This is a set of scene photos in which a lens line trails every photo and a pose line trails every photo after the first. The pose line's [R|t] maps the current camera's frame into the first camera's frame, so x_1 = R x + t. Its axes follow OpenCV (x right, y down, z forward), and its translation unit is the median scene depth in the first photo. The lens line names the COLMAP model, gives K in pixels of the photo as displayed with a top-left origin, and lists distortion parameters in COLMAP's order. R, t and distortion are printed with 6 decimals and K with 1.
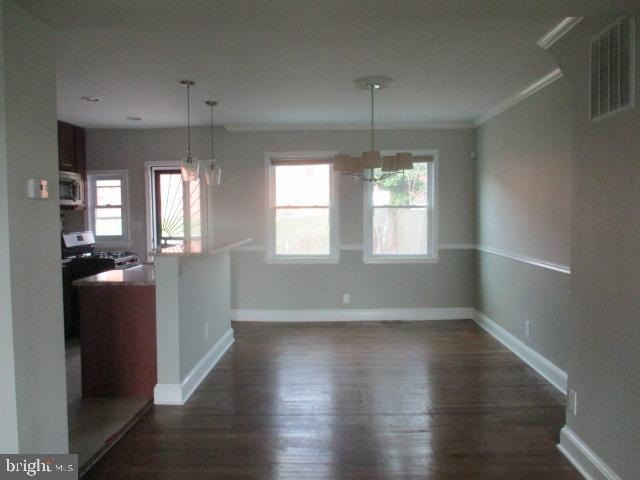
lens RADIAL K [[539.4, 0, 308.2], [0, 539.4, 237.6], [0, 0, 1]] dist [0.001599, -0.003093]
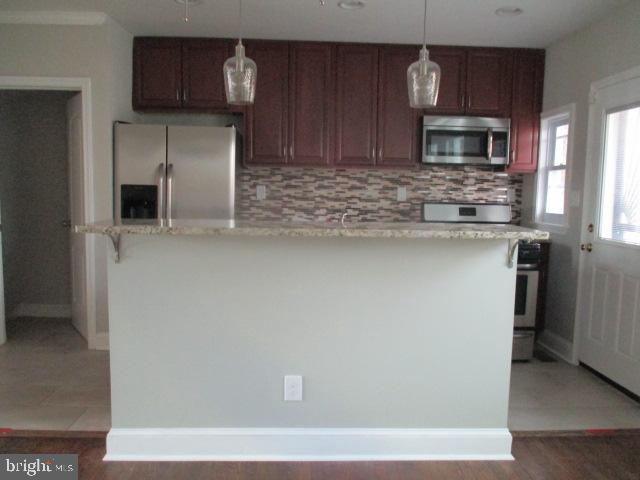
lens RADIAL K [[522.5, 0, 320.0], [0, 522.5, 240.0], [0, 0, 1]] dist [-0.044856, -0.005679]
pose [[0.091995, 0.115933, -0.988988, 0.211619], [-0.069851, 0.991504, 0.109730, -0.021244], [0.993307, 0.058987, 0.099311, 0.686453]]
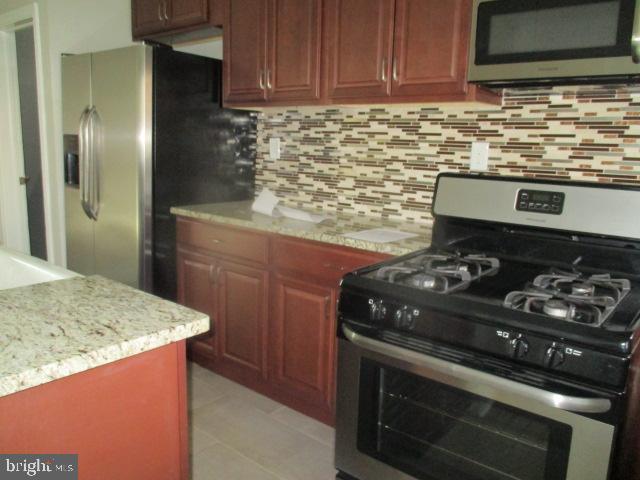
lens RADIAL K [[539.4, 0, 308.2], [0, 539.4, 237.6], [0, 0, 1]] dist [0.001599, -0.003093]
pose [[-0.613733, 0.147531, -0.775607, -0.125928], [-0.051855, 0.972732, 0.226059, -0.034868], [0.787809, 0.178959, -0.589348, 0.986429]]
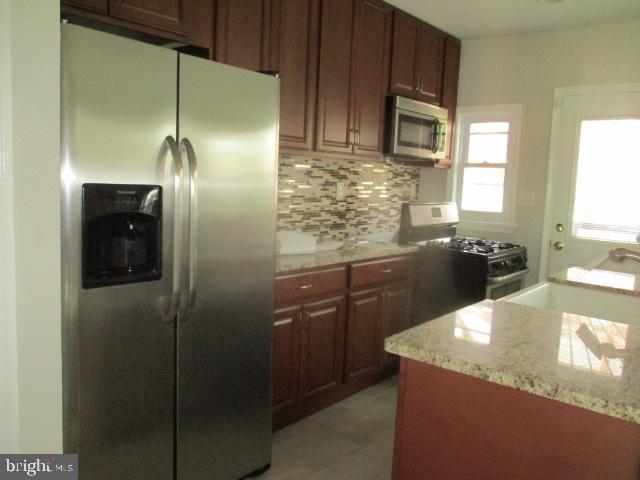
lens RADIAL K [[522.5, 0, 320.0], [0, 522.5, 240.0], [0, 0, 1]] dist [-0.044856, -0.005679]
pose [[0.798978, 0.116690, -0.589930, -0.161288], [-0.081980, 0.992970, 0.085382, -0.007064], [0.595746, -0.019856, 0.802927, 0.409793]]
